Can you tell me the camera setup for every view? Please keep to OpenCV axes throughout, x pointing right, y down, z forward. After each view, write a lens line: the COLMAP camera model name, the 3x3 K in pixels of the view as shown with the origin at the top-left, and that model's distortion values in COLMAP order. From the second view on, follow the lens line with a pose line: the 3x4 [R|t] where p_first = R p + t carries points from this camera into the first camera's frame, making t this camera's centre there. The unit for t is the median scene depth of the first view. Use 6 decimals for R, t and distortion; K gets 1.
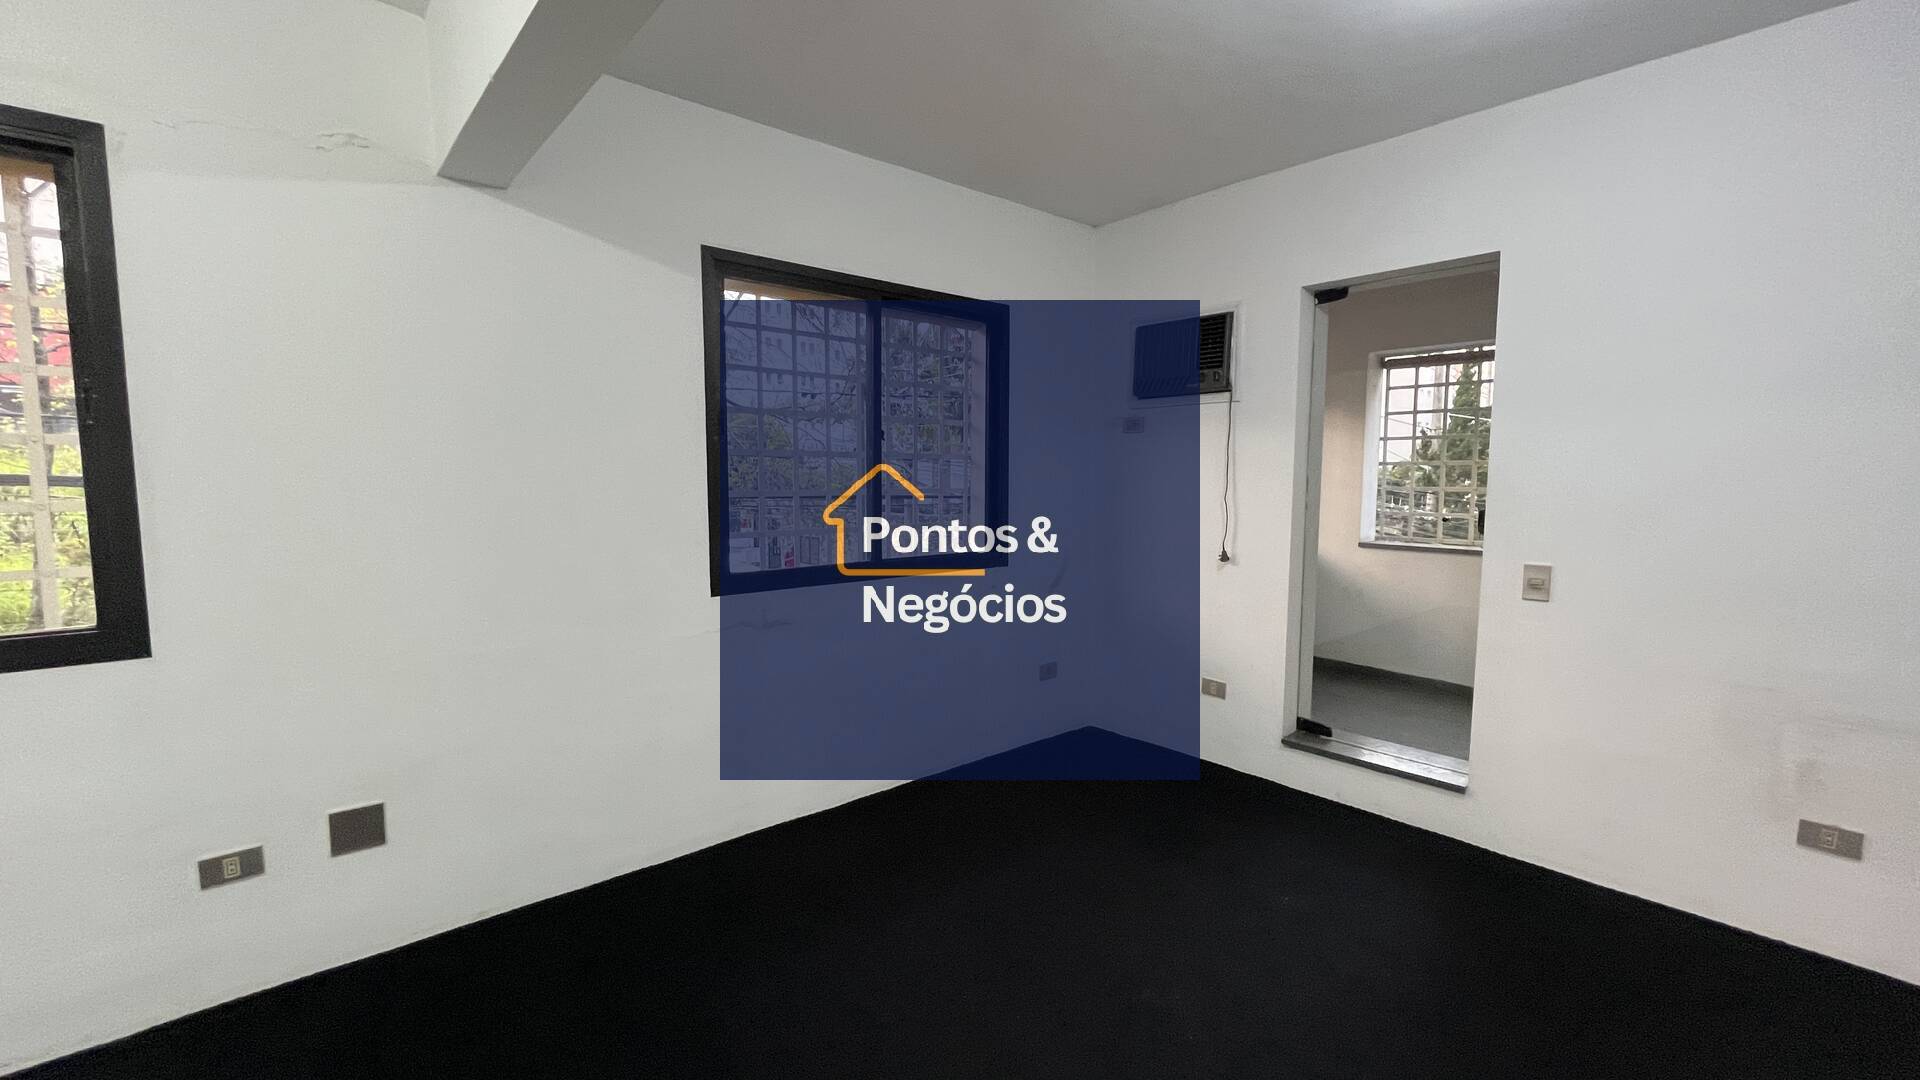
lens RADIAL K [[777.4, 0, 960.0], [0, 777.4, 540.0], [0, 0, 1]] dist [-0.001653, -0.000139]
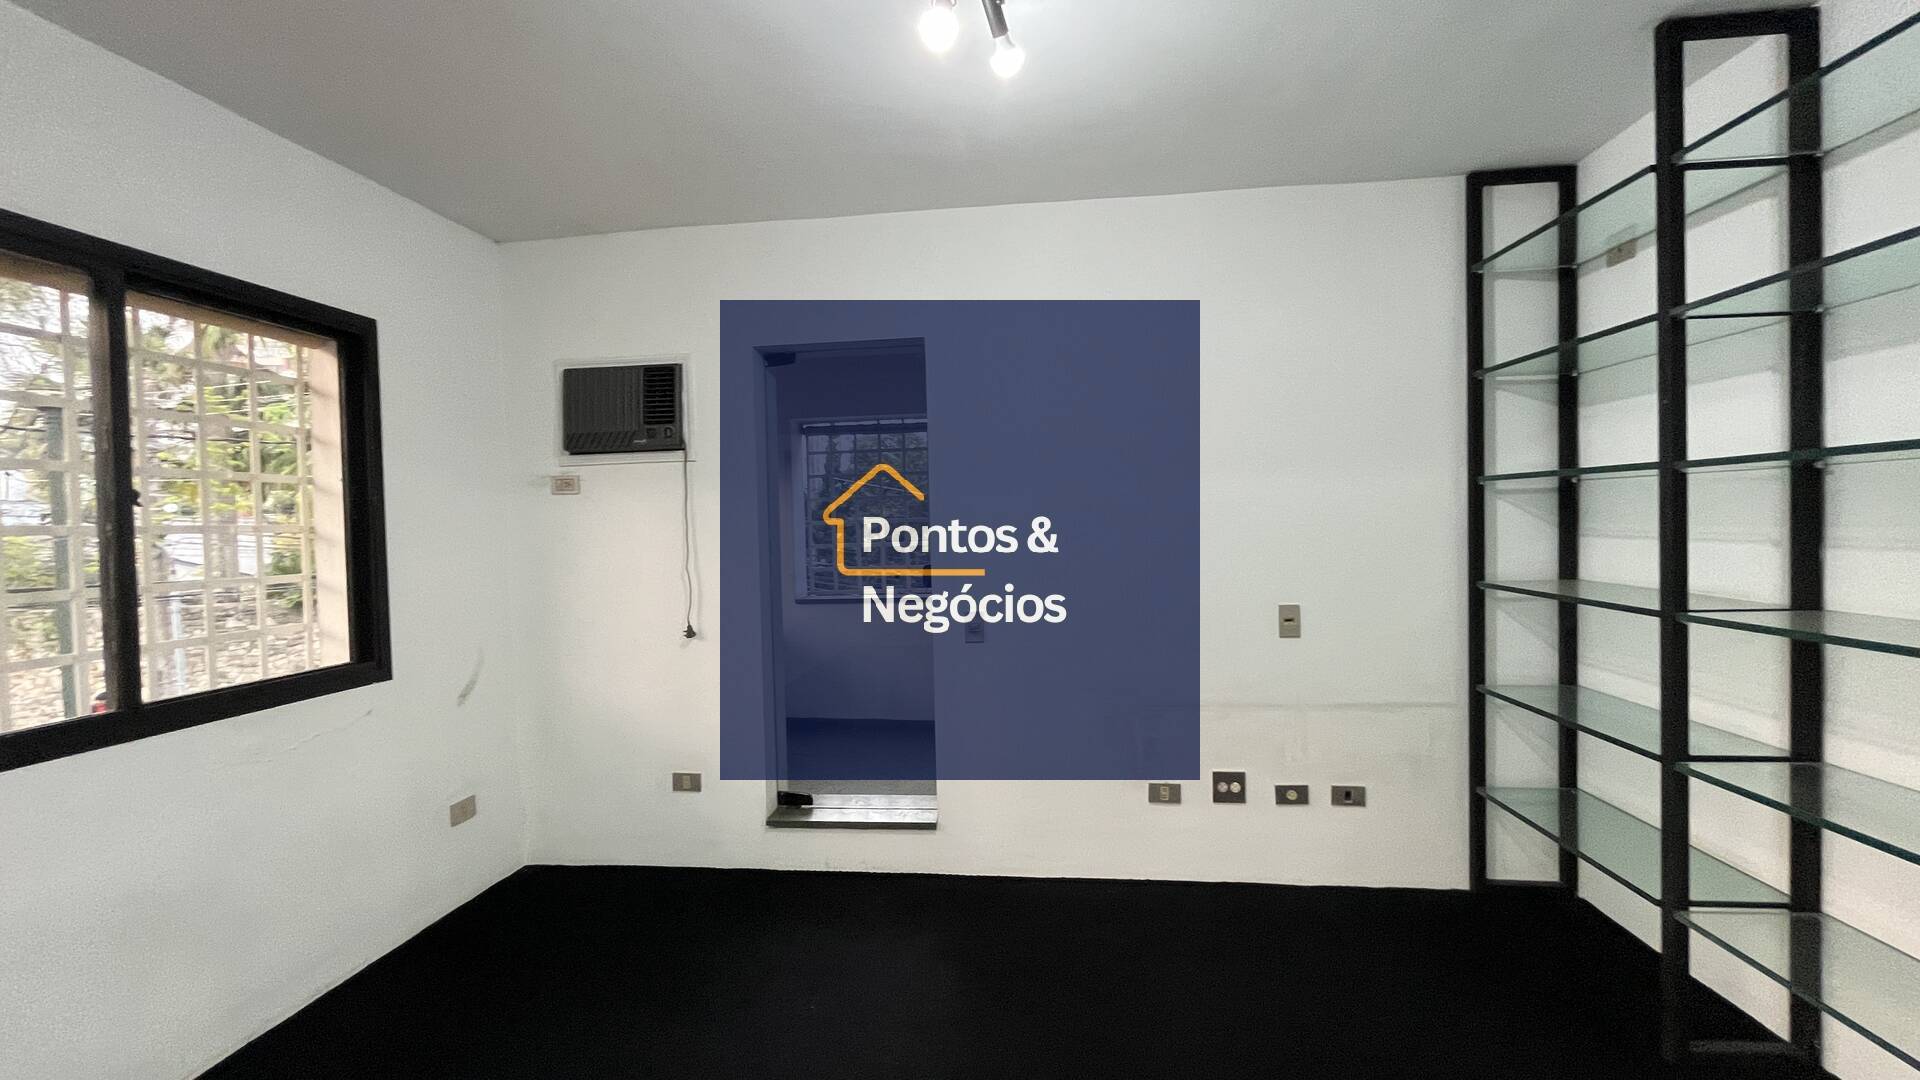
lens RADIAL K [[777.4, 0, 960.0], [0, 777.4, 540.0], [0, 0, 1]] dist [-0.001653, -0.000139]
pose [[0.740745, -0.035734, 0.670835, -0.027768], [0.086674, 0.995322, -0.042687, -0.019252], [-0.666172, 0.089764, 0.740377, 0.119117]]
